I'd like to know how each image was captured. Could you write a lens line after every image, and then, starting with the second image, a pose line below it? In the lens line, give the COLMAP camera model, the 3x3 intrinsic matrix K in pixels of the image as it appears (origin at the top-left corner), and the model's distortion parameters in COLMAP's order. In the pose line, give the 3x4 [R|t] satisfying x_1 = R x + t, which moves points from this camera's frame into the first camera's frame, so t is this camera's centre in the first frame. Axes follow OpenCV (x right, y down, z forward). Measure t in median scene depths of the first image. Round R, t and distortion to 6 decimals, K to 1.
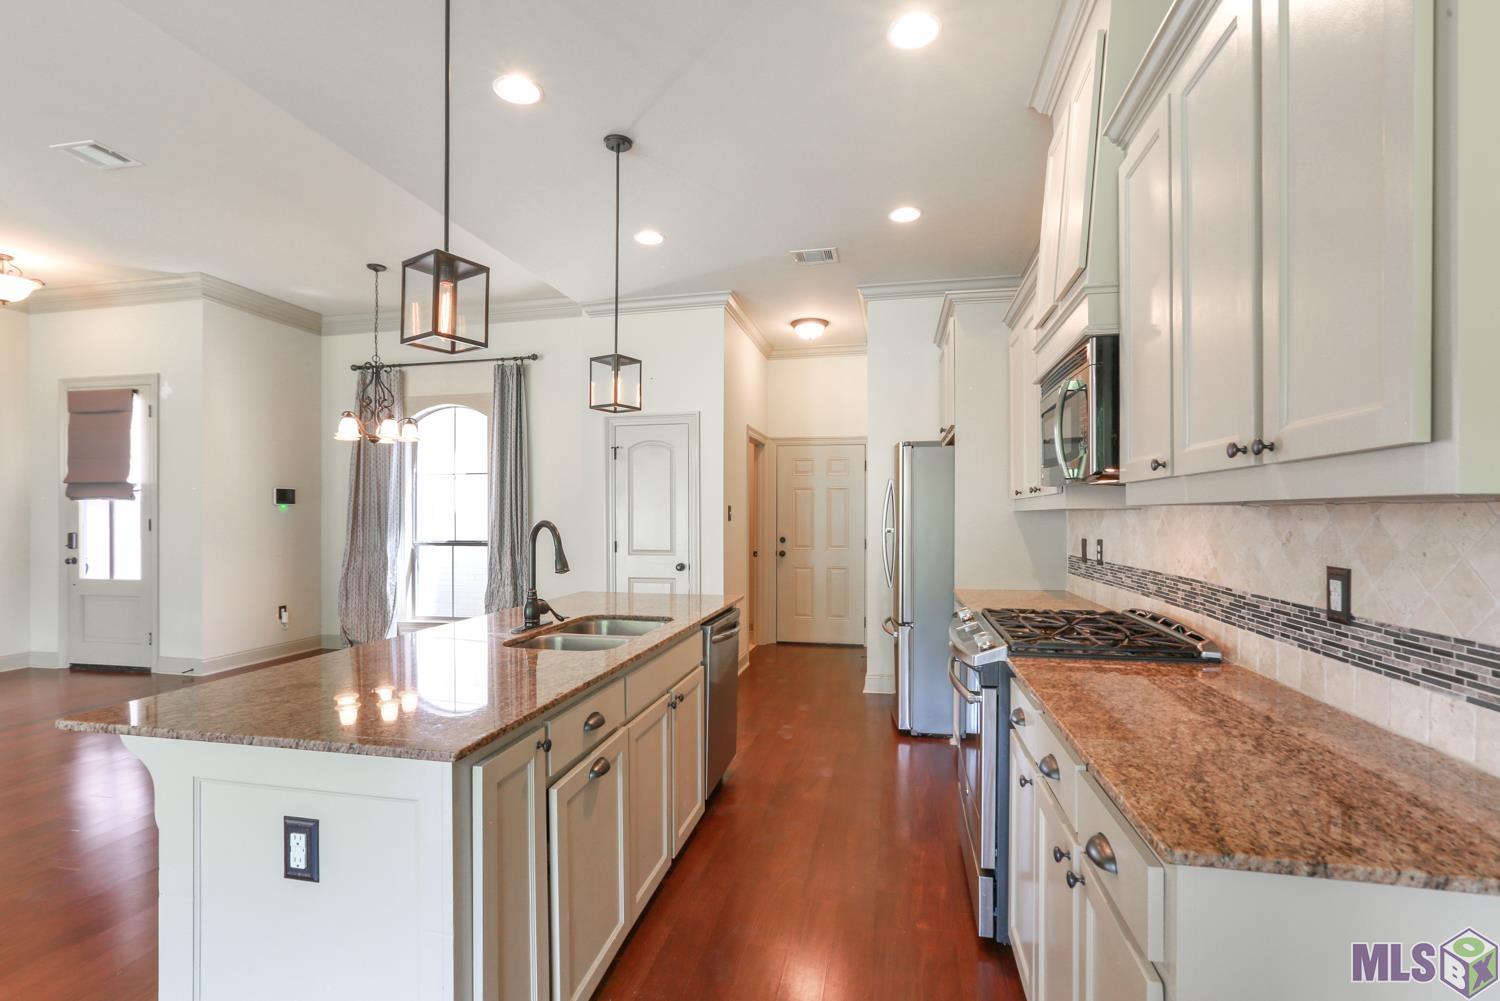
lens RADIAL K [[695.3, 0, 743.8], [0, 695.3, 514.1], [0, 0, 1]] dist [-0.033423, 0.023911]
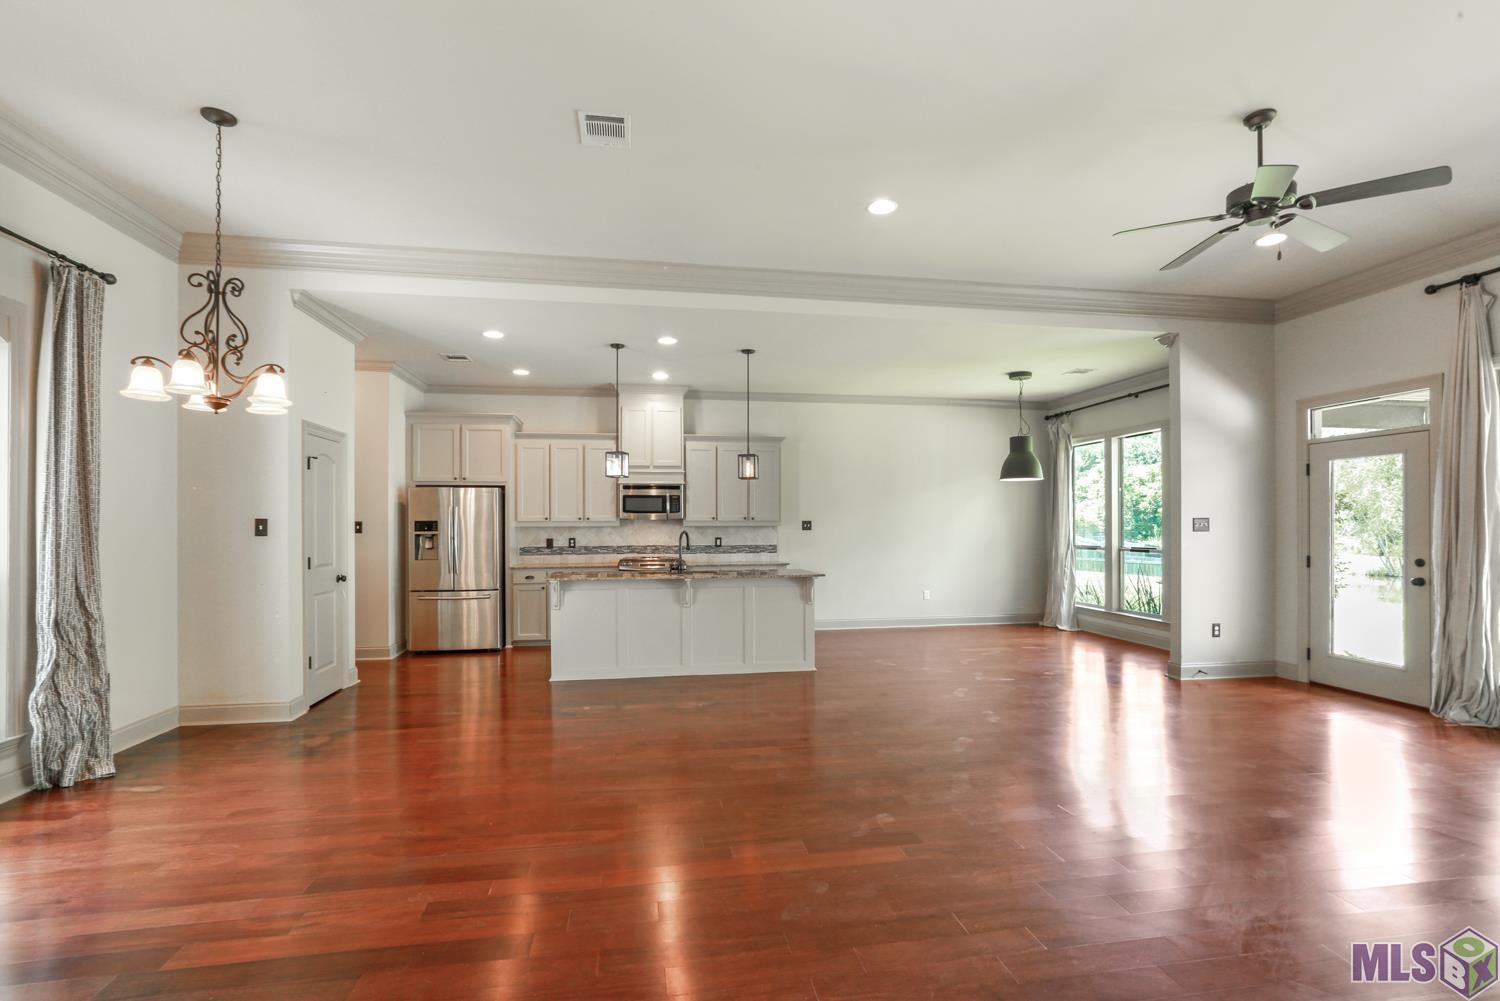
lens RADIAL K [[697.1, 0, 751.5], [0, 697.1, 524.2], [0, 0, 1]] dist [-0.035920, 0.026141]
pose [[-0.373877, 0.005677, 0.927461, -1.188919], [0.001780, 0.999984, -0.005403, 0.000202], [-0.927477, -0.000370, -0.373881, 0.748190]]
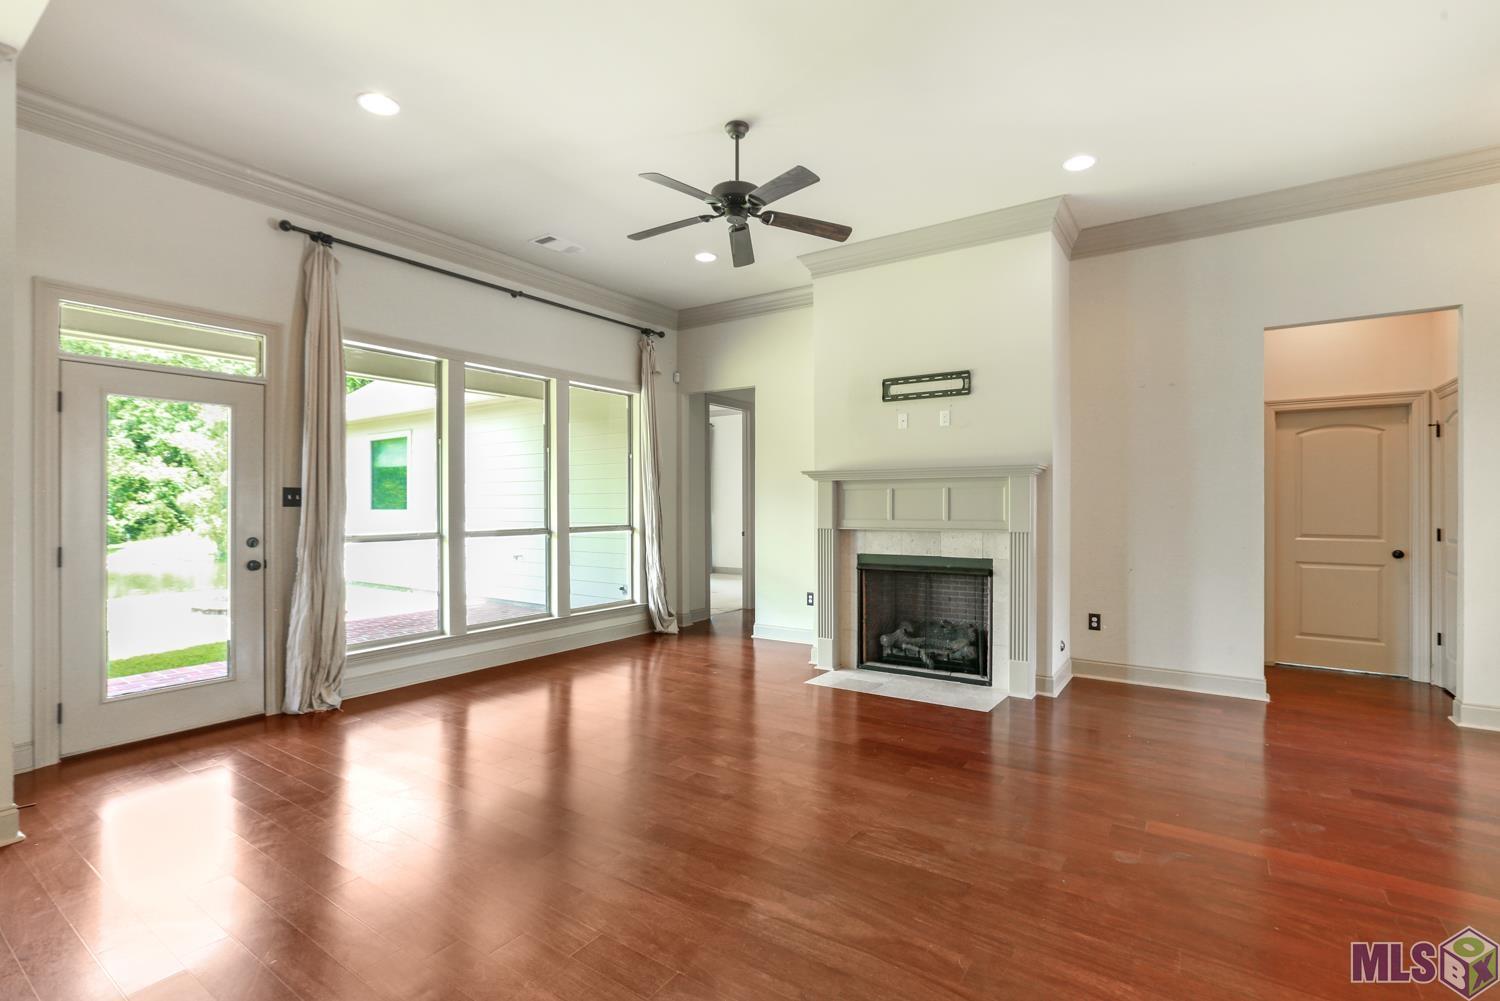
lens RADIAL K [[690.1, 0, 750.0], [0, 690.1, 500.5], [0, 0, 1]] dist [-0.035787, 0.023078]
pose [[-0.382230, -0.001973, -0.924065, -0.249791], [0.004896, 0.999979, -0.004160, 0.007091], [0.924054, -0.006114, -0.382212, 0.398066]]
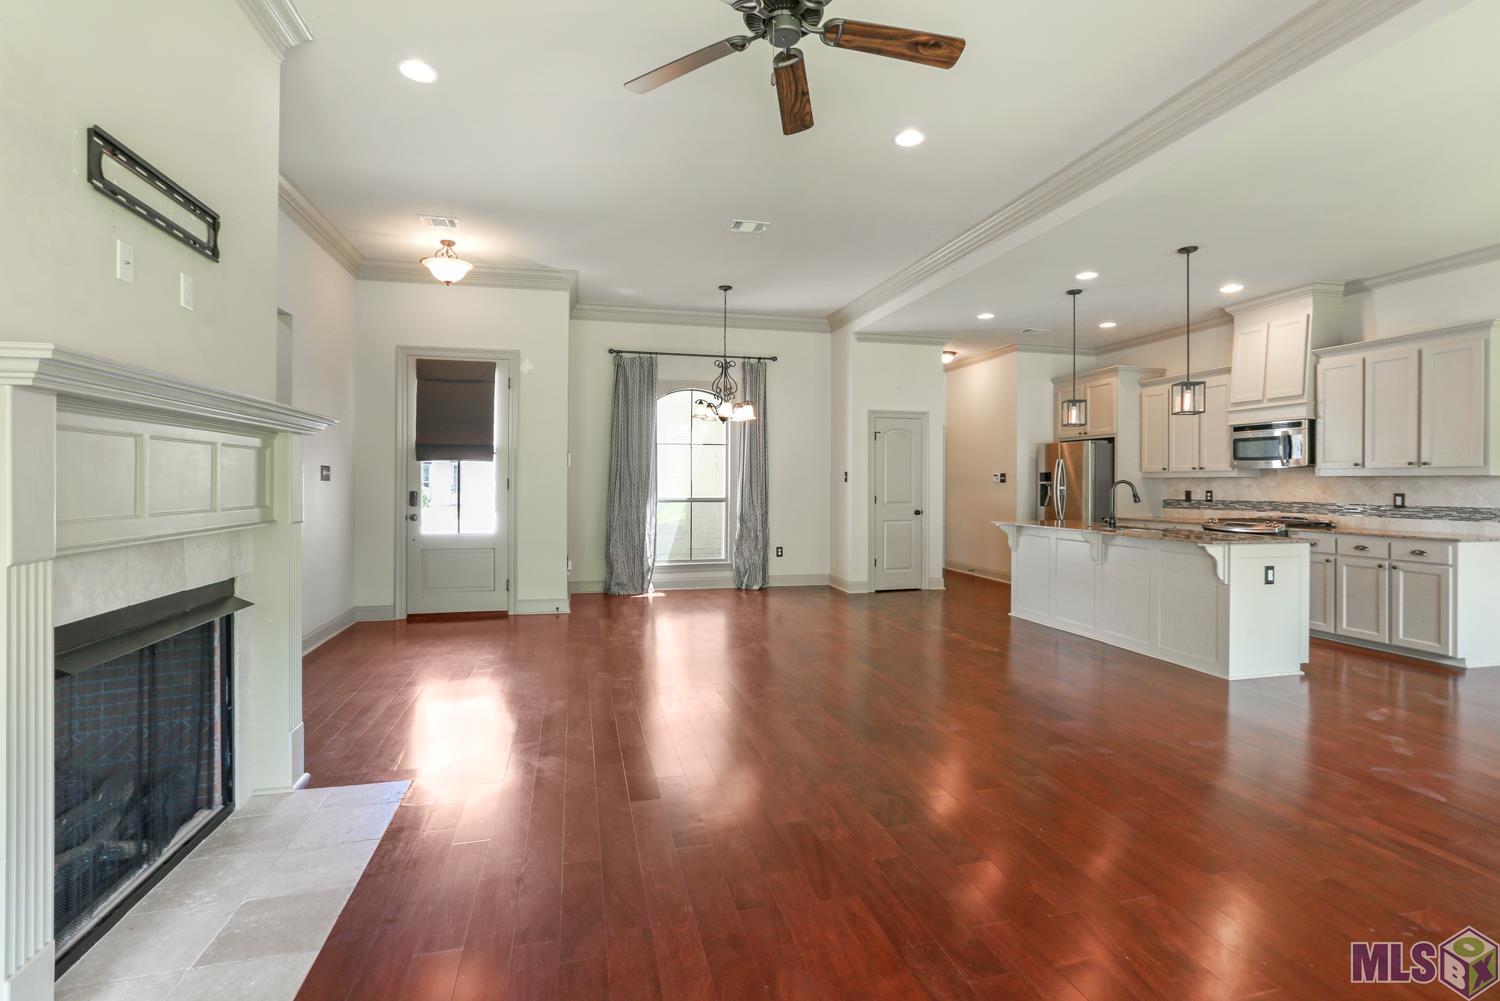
lens RADIAL K [[711.7, 0, 752.5], [0, 711.7, 481.3], [0, 0, 1]] dist [-0.039753, 0.025194]
pose [[0.894680, 0.005929, 0.446667, -1.024277], [-0.006342, 0.999980, -0.000571, 0.009392], [-0.446662, -0.002322, 0.894700, -0.216370]]
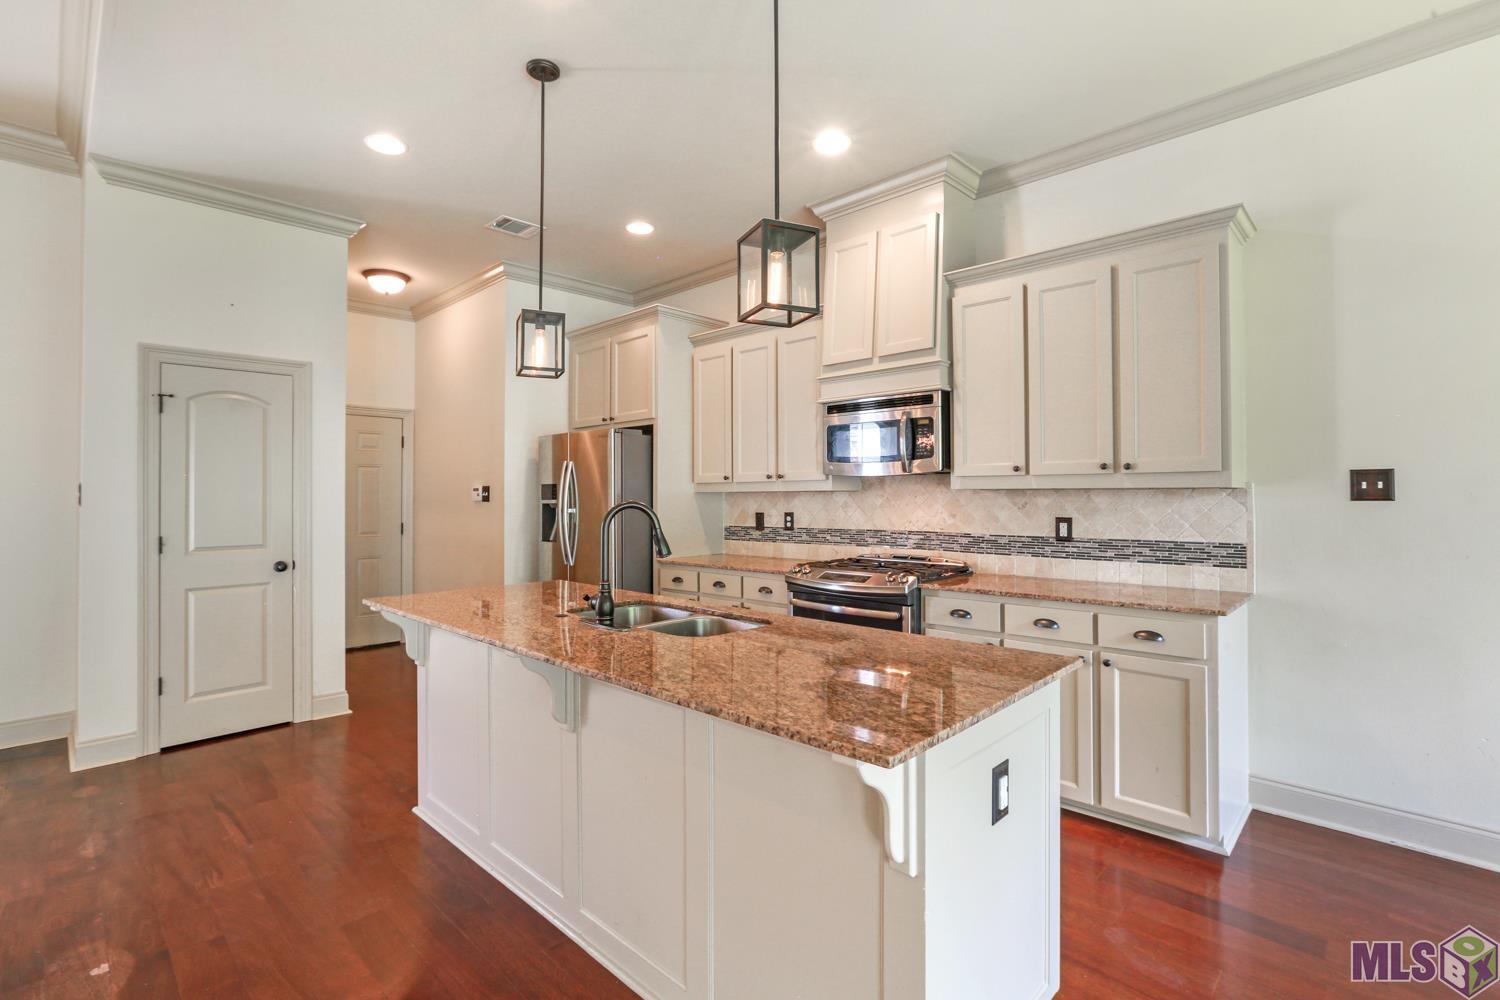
lens RADIAL K [[696.9, 0, 743.8], [0, 696.9, 488.2], [0, 0, 1]] dist [-0.038424, 0.022987]
pose [[0.530239, 0.007302, 0.847817, -0.416968], [0.002501, 0.999945, -0.010176, 0.000612], [-0.847845, 0.007516, 0.530191, 0.175308]]
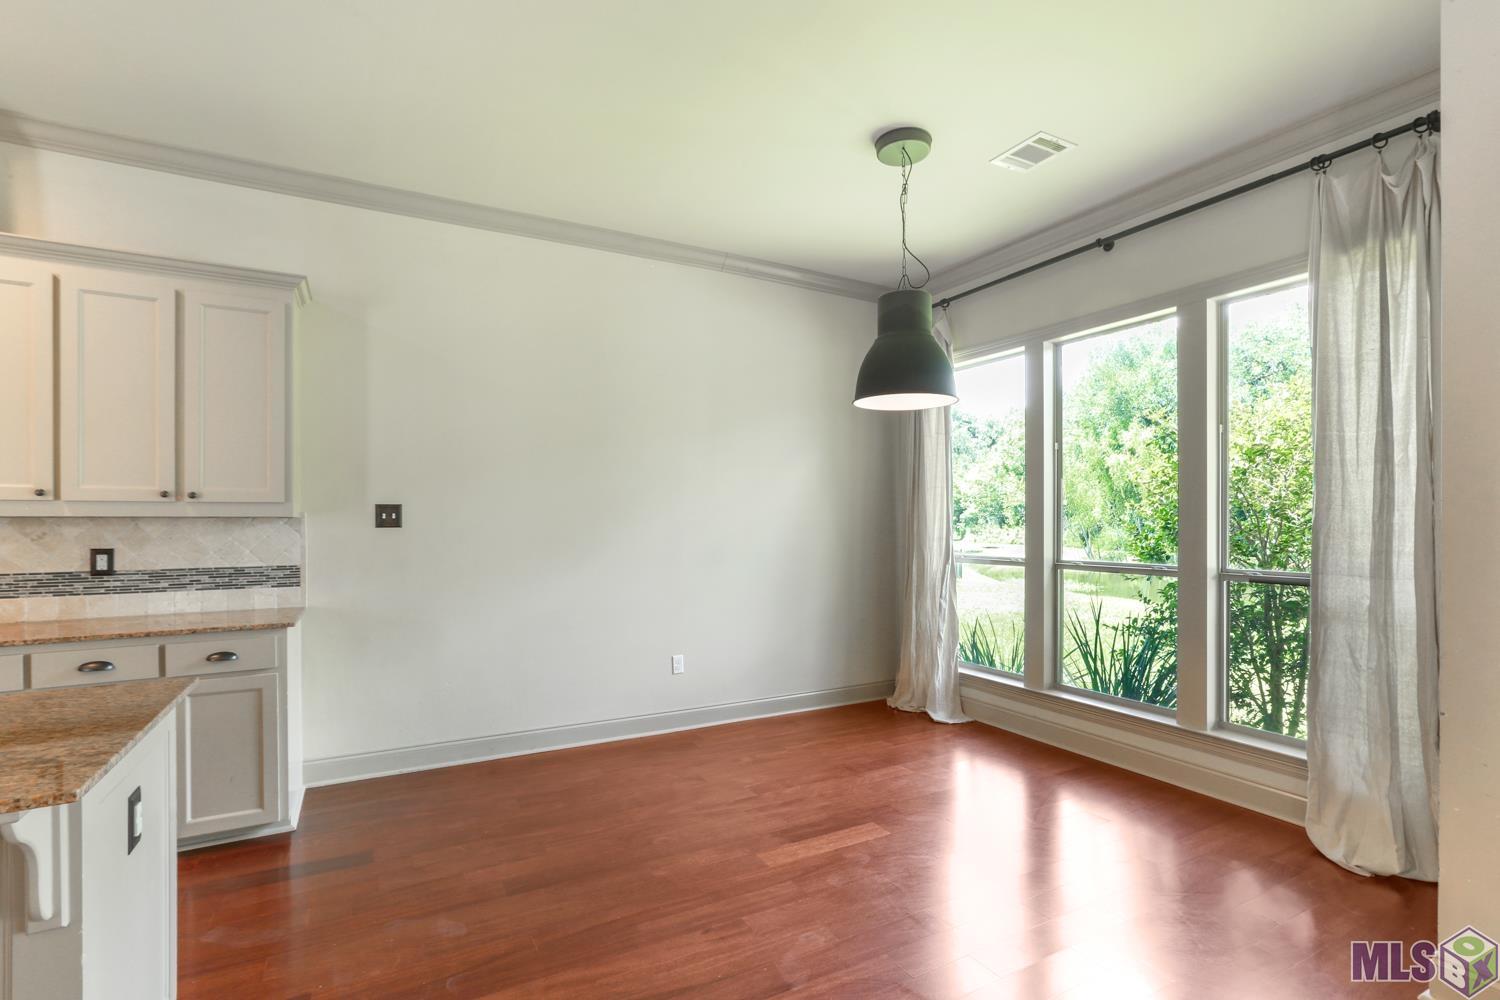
lens RADIAL K [[700.7, 0, 744.8], [0, 700.7, 520.9], [0, 0, 1]] dist [-0.043413, 0.023617]
pose [[-0.650080, 0.002129, 0.759863, -0.490205], [0.002100, 0.999997, -0.001005, 0.000527], [-0.759863, 0.000942, -0.650083, 0.224495]]
